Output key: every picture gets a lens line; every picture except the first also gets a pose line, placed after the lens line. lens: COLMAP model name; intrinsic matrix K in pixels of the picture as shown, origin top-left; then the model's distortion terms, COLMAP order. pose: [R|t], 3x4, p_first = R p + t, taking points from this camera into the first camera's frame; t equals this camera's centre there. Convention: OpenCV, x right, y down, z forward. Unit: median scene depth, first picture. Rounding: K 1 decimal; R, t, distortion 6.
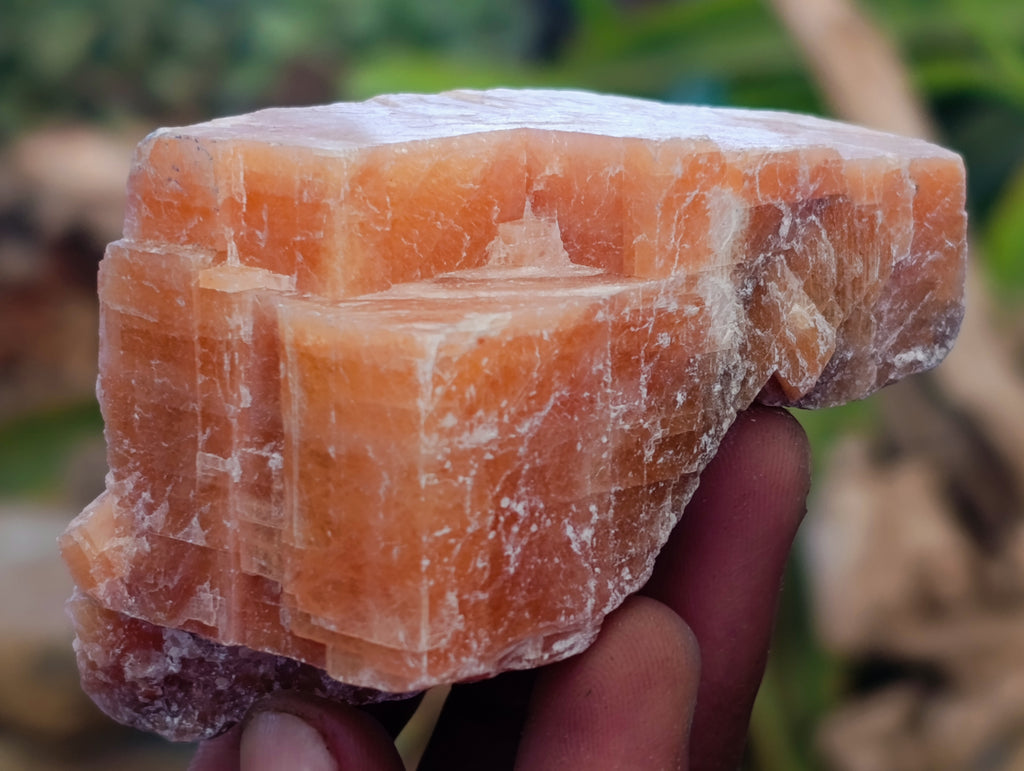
lens RADIAL K [[3018.9, 0, 512.0], [0, 3018.9, 385.5], [0, 0, 1]] dist [0.121557, -1.091018]
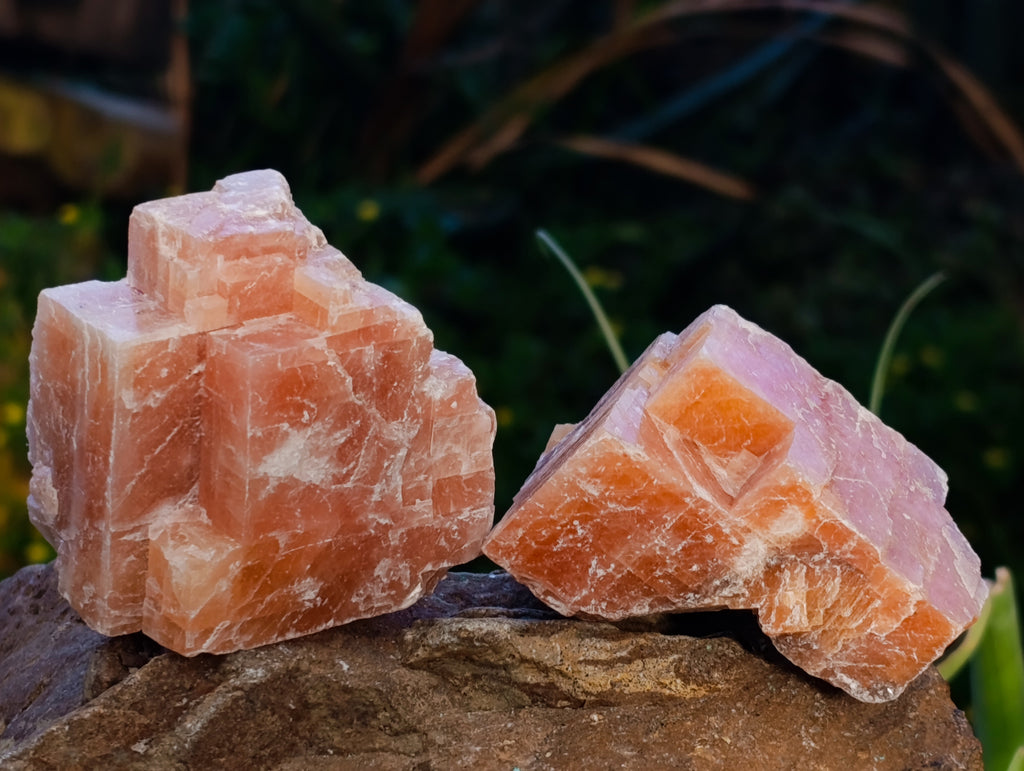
lens RADIAL K [[3018.9, 0, 512.0], [0, 3018.9, 385.5], [0, 0, 1]] dist [0.121557, -1.091018]
pose [[0.375233, 0.626880, -0.682804, 1.201453], [-0.632701, 0.711556, 0.305578, -0.566843], [0.677414, 0.317348, 0.663627, -0.323001]]
